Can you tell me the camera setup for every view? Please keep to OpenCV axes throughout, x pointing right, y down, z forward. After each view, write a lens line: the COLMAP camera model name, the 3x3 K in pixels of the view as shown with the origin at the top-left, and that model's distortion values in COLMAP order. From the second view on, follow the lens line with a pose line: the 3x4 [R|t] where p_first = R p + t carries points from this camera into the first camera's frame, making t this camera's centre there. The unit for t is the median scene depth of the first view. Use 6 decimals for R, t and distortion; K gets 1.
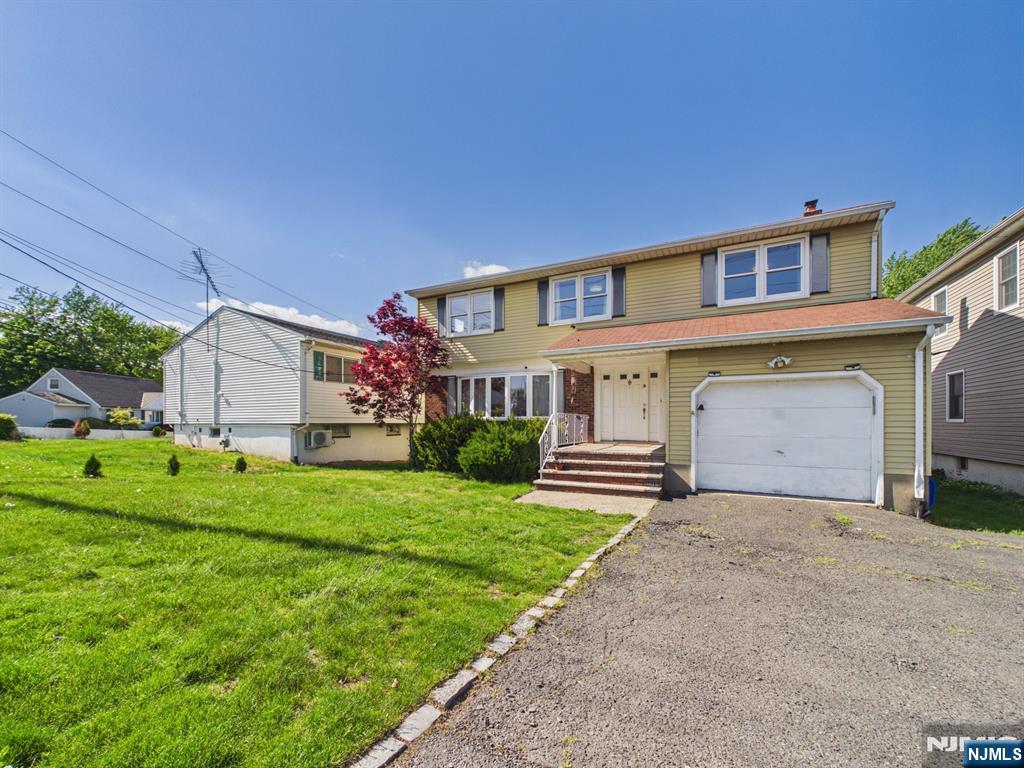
lens RADIAL K [[411.6, 0, 512.0], [0, 411.6, 384.0], [0, 0, 1]] dist [-0.001693, -0.000106]
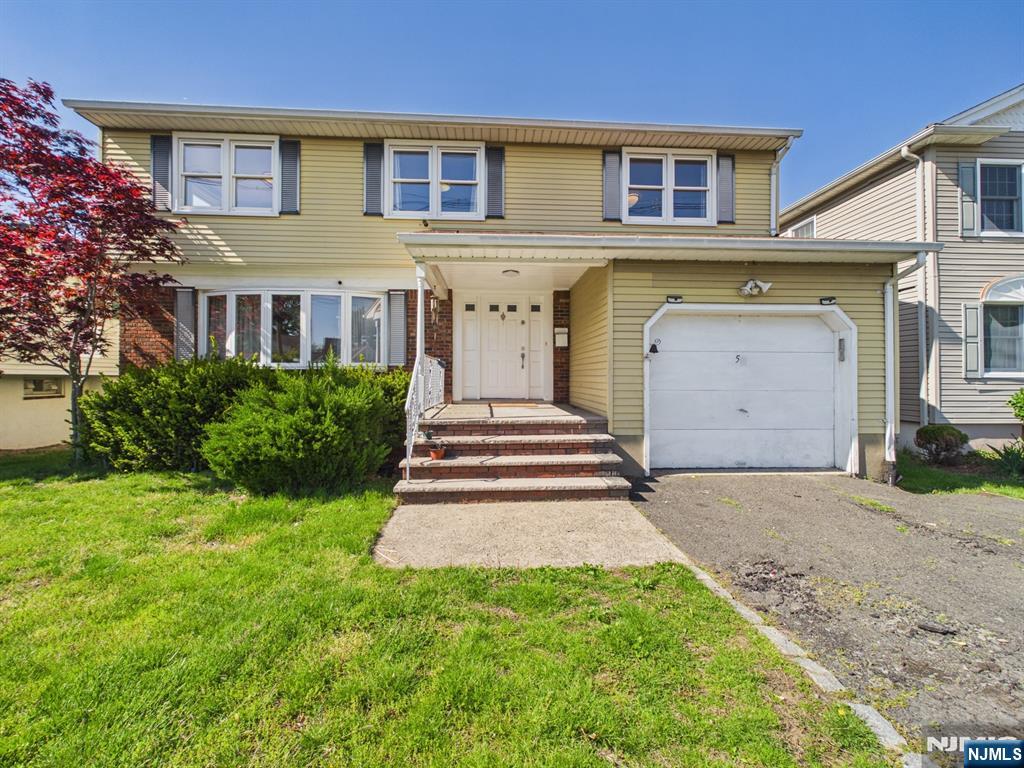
lens RADIAL K [[416.4, 0, 512.4], [0, 416.4, 364.4], [0, 0, 1]] dist [0.000688, 0.000109]
pose [[0.866447, 0.015192, 0.499038, -0.057344], [-0.045989, 0.997716, 0.049474, 0.043750], [-0.497146, -0.065817, 0.865167, 0.385748]]
